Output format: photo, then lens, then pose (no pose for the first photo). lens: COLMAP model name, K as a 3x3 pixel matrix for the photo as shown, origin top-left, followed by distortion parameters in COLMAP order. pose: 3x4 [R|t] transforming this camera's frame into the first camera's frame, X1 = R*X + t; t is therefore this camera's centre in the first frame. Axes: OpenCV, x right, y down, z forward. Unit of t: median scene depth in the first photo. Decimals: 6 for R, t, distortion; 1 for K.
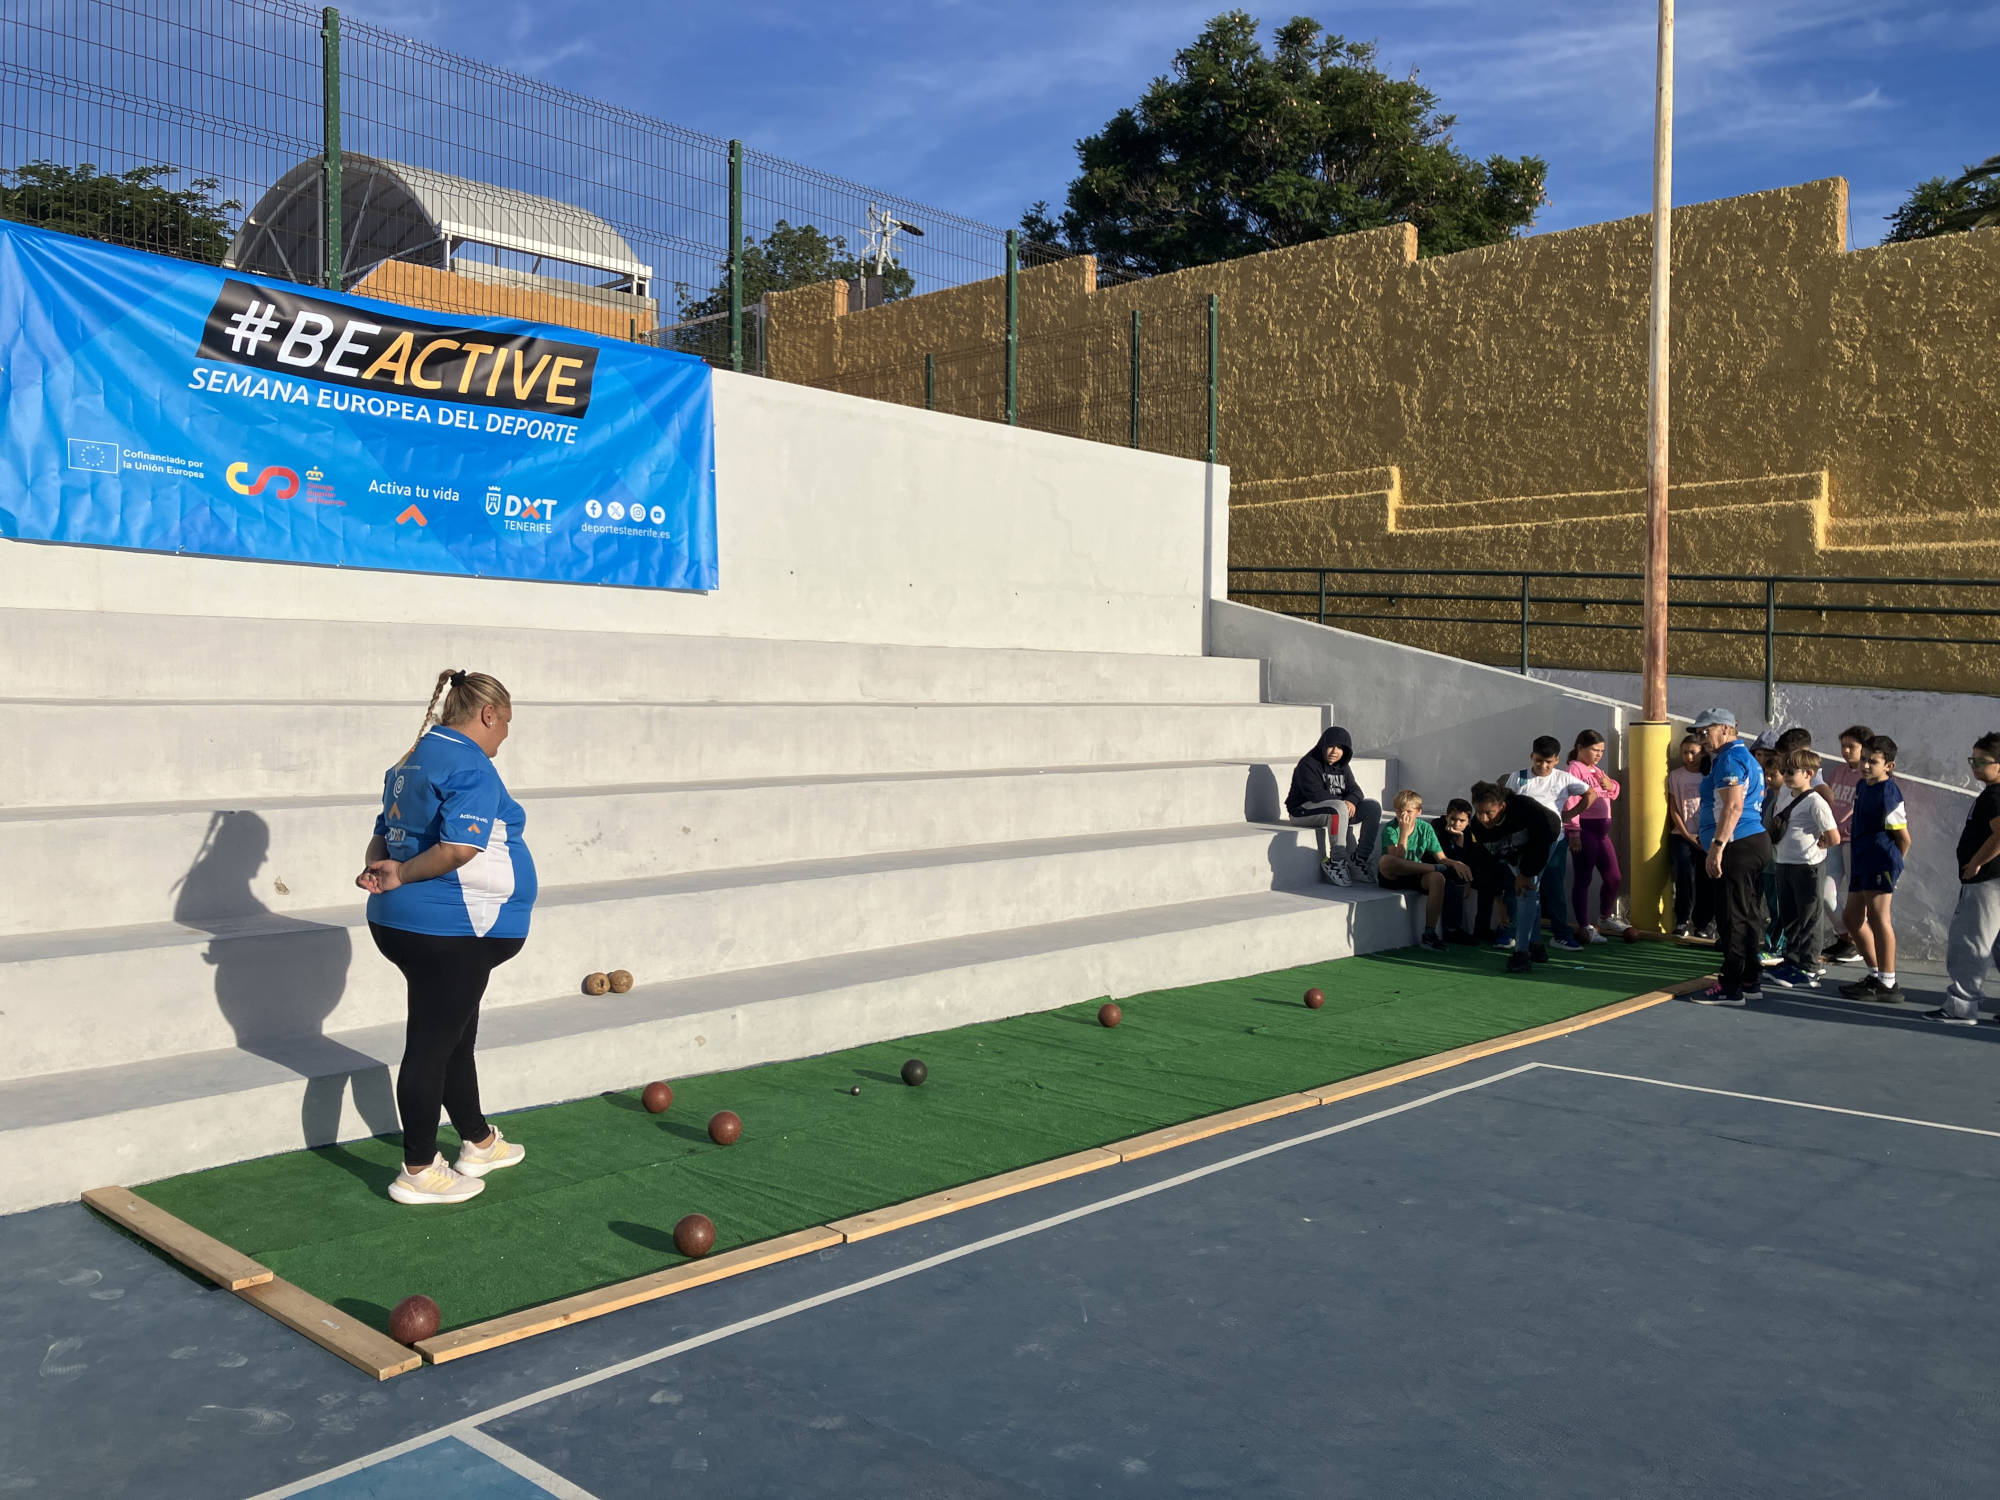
lens RADIAL K [[1643.0, 0, 980.3], [0, 1643.0, 731.9], [0, 0, 1]] dist [0.036533, -0.028685]
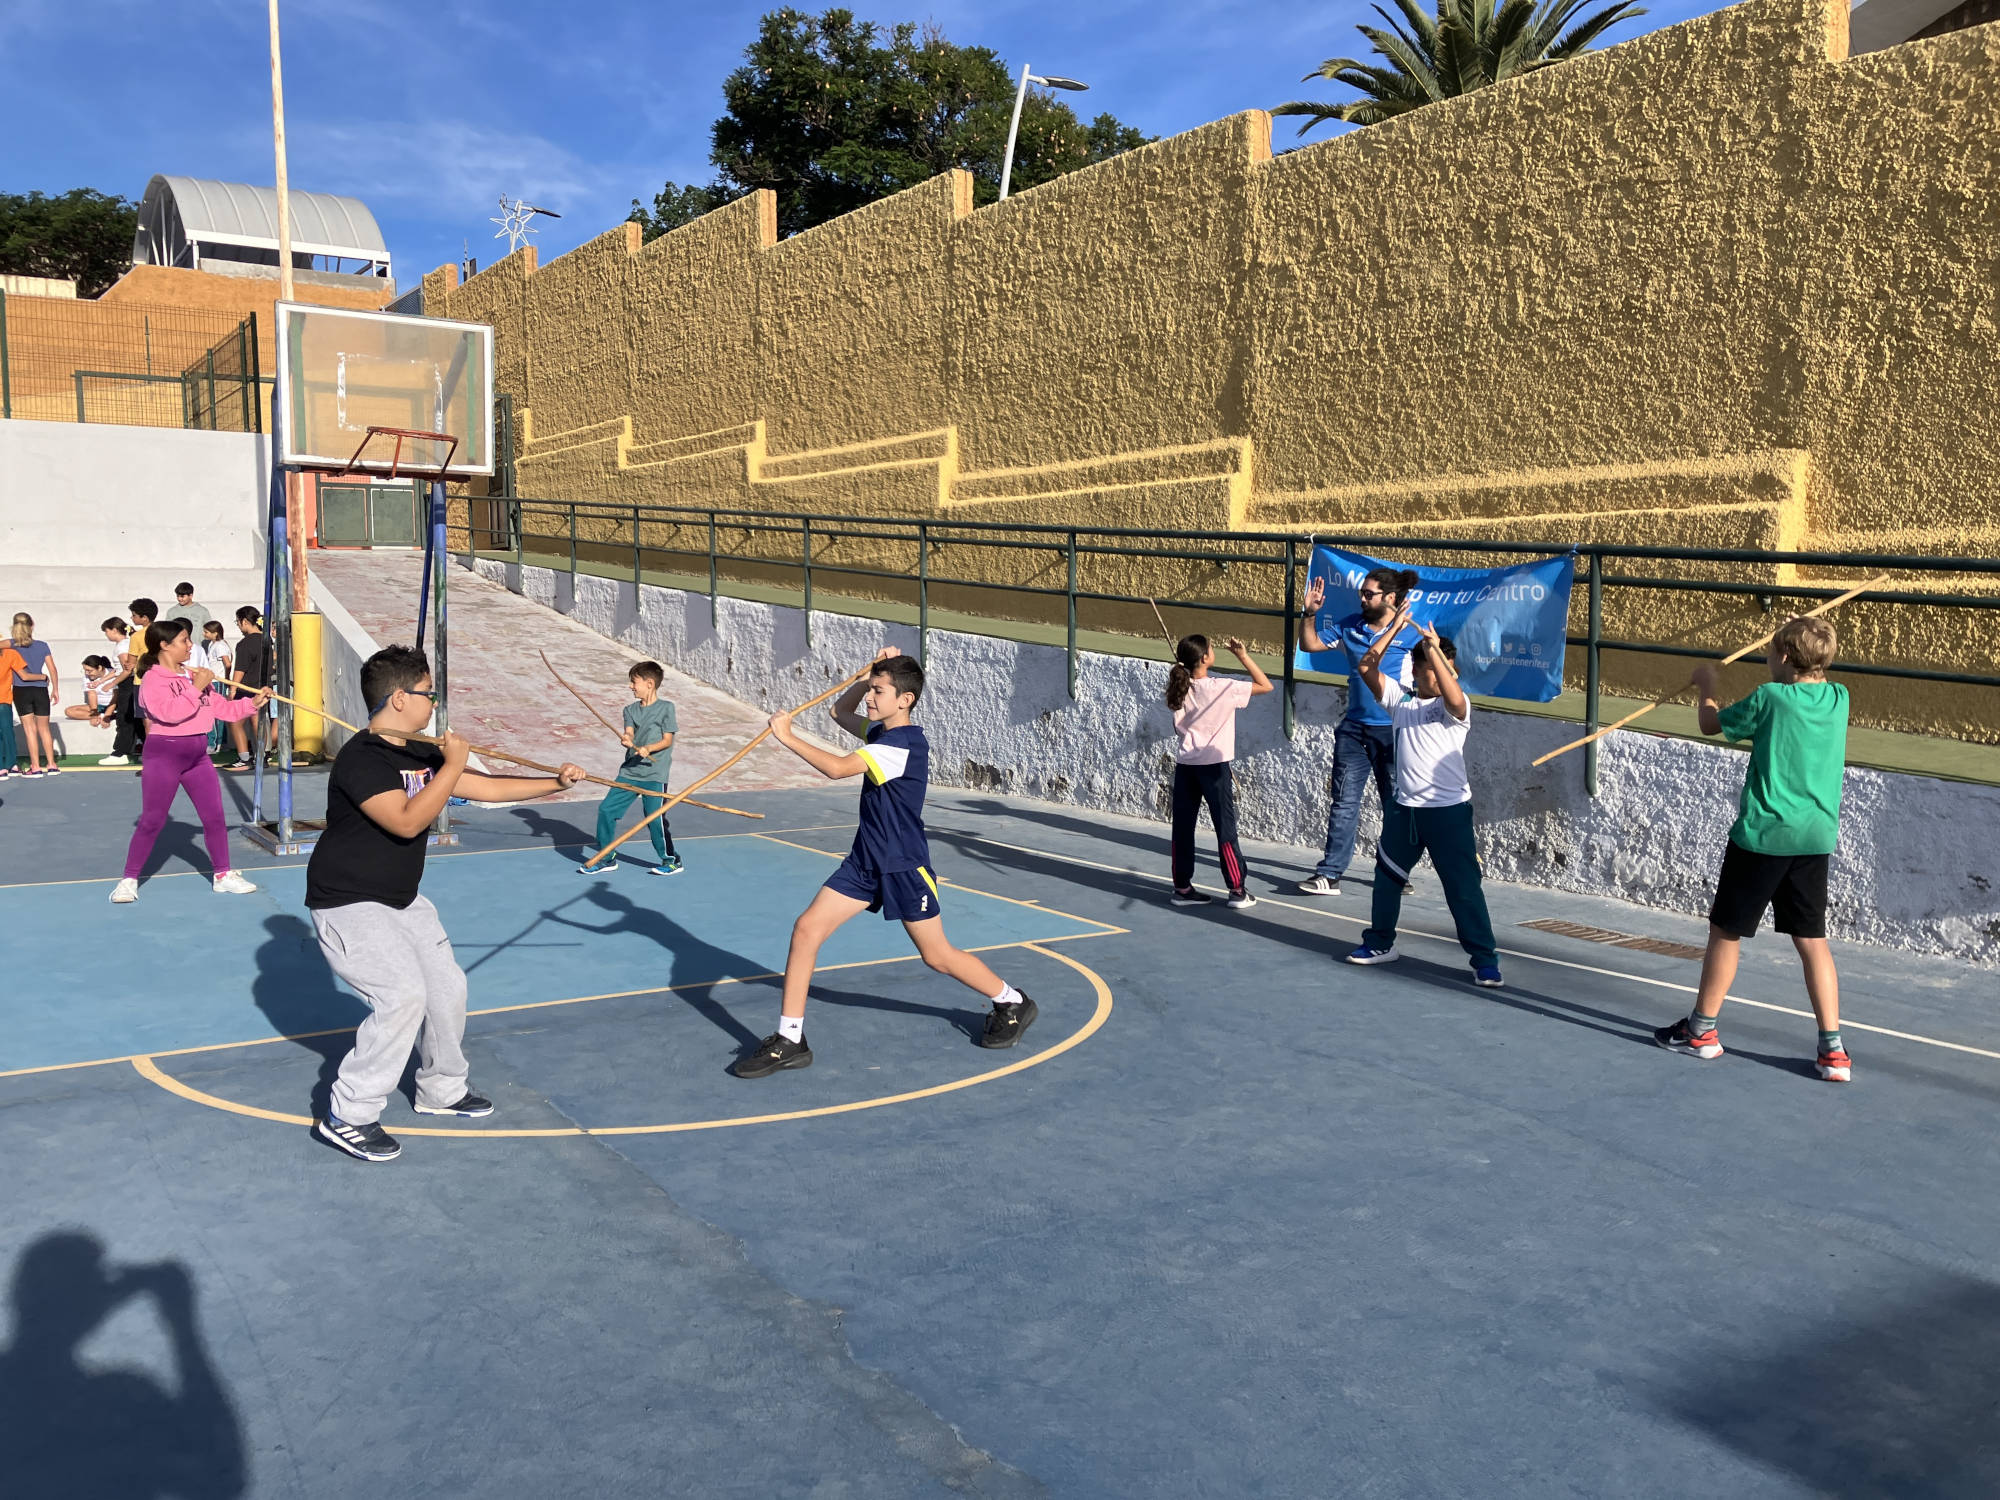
lens RADIAL K [[1643.0, 0, 1006.2], [0, 1643.0, 761.3], [0, 0, 1]] dist [0.036533, -0.028685]
pose [[0.972076, 0.016160, -0.234108, 1.100578], [0.001686, 0.997119, 0.075828, 0.013919], [0.234659, -0.074106, 0.969249, -0.256680]]
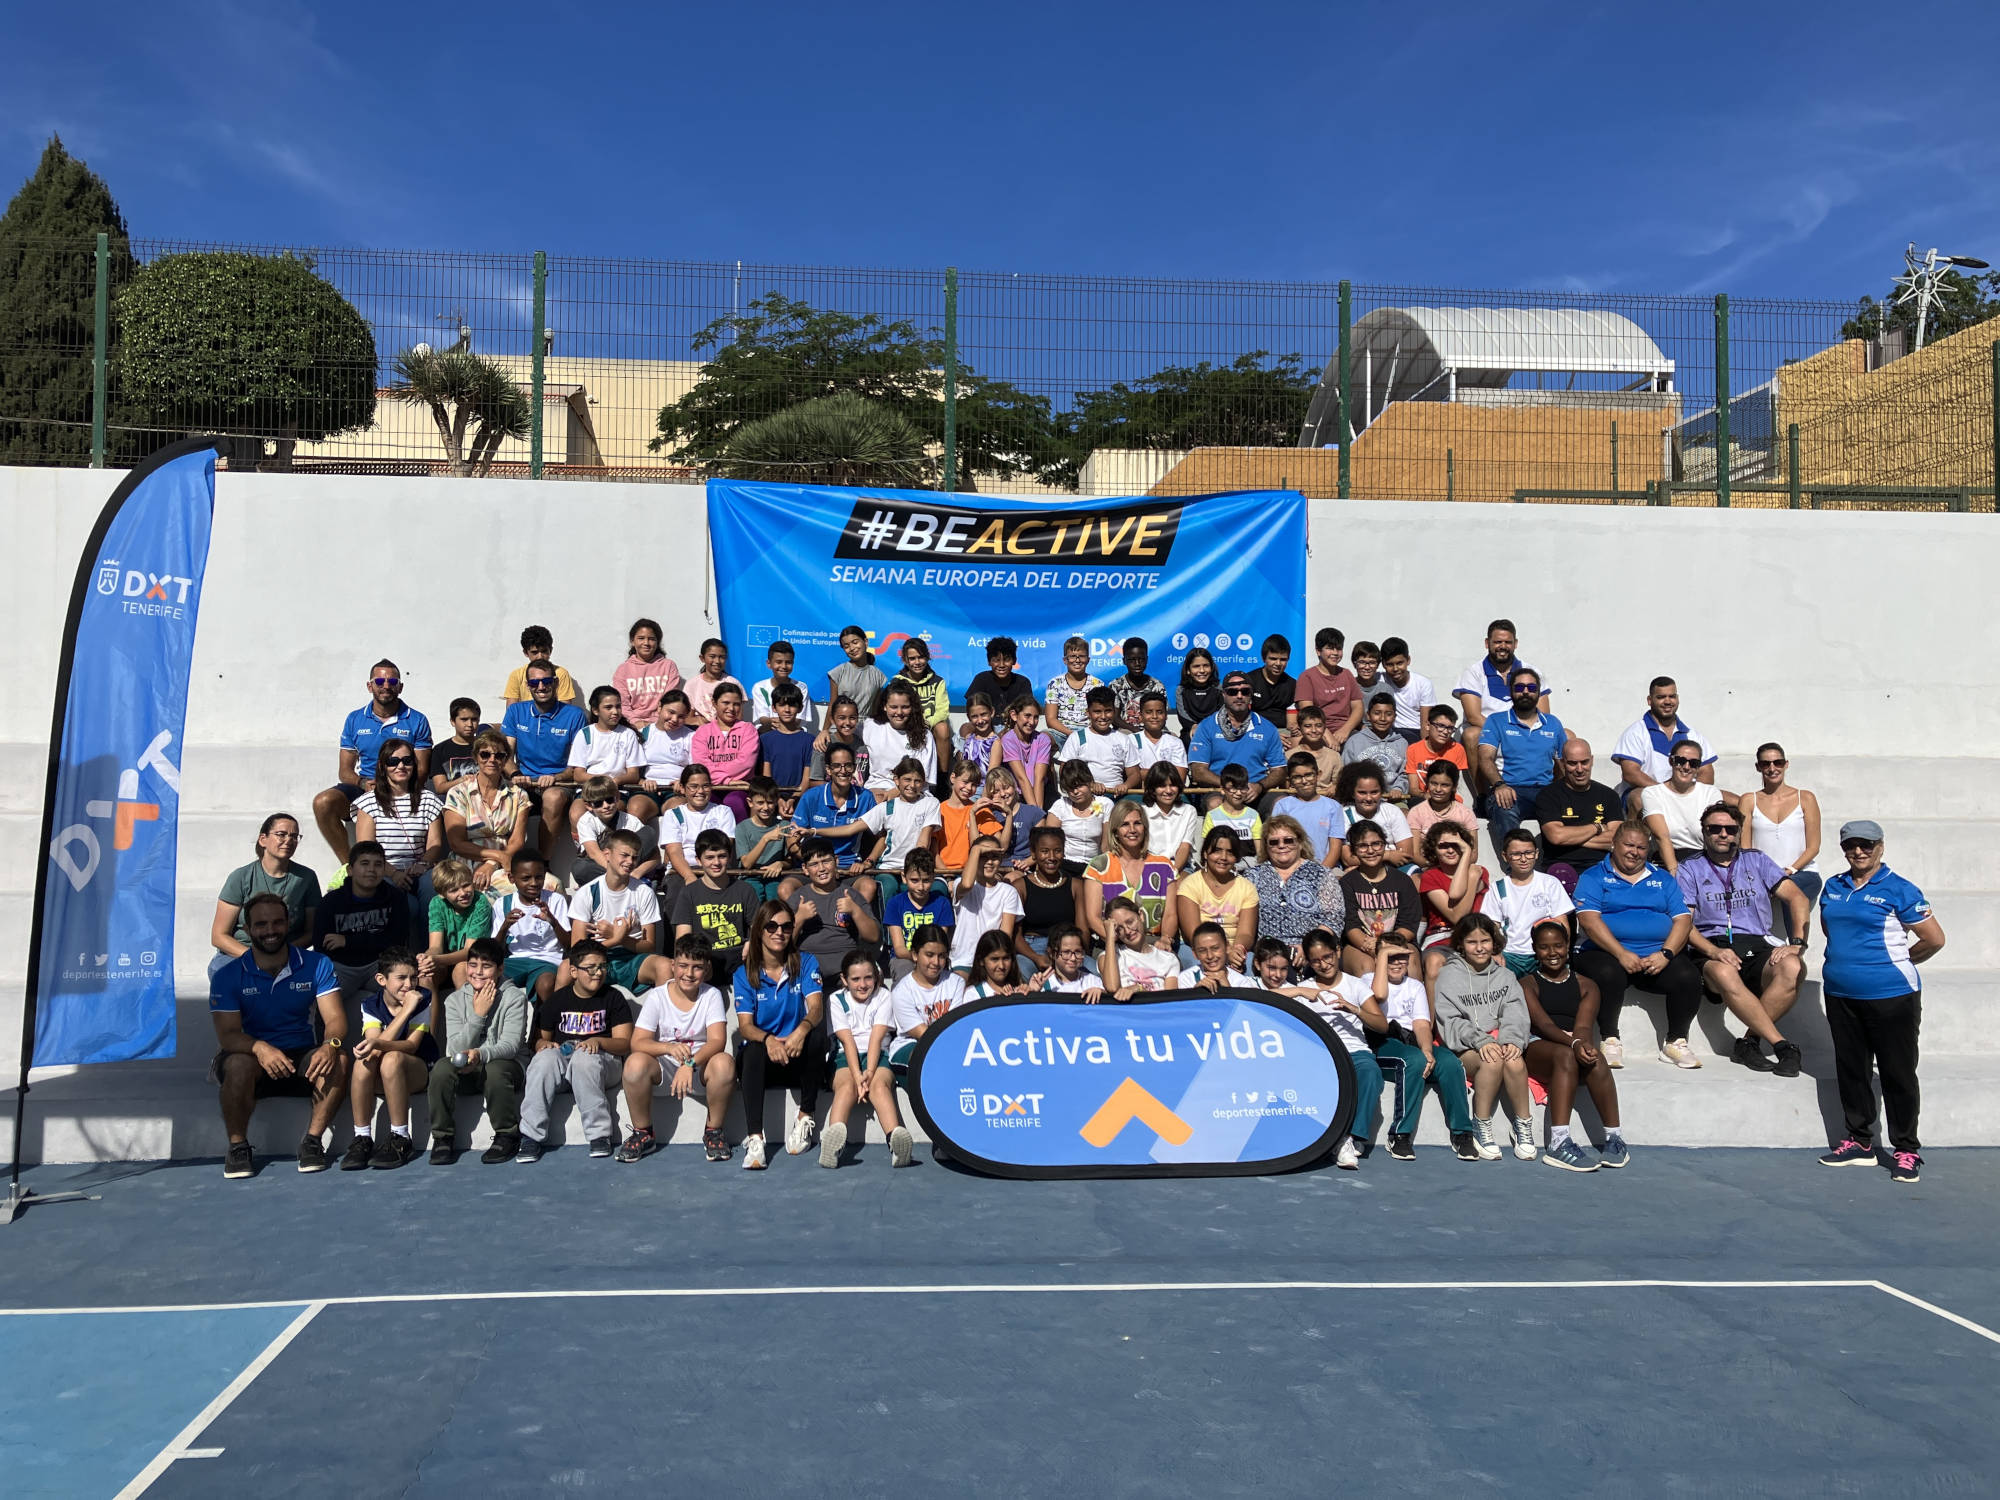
lens RADIAL K [[1643.0, 0, 991.8], [0, 1643.0, 723.8], [0, 0, 1]] dist [0.036533, -0.028685]
pose [[0.746747, -0.035706, -0.664149, 0.272683], [-0.010842, 0.997772, -0.065834, -0.003940], [0.665020, 0.056362, 0.744696, 0.057408]]
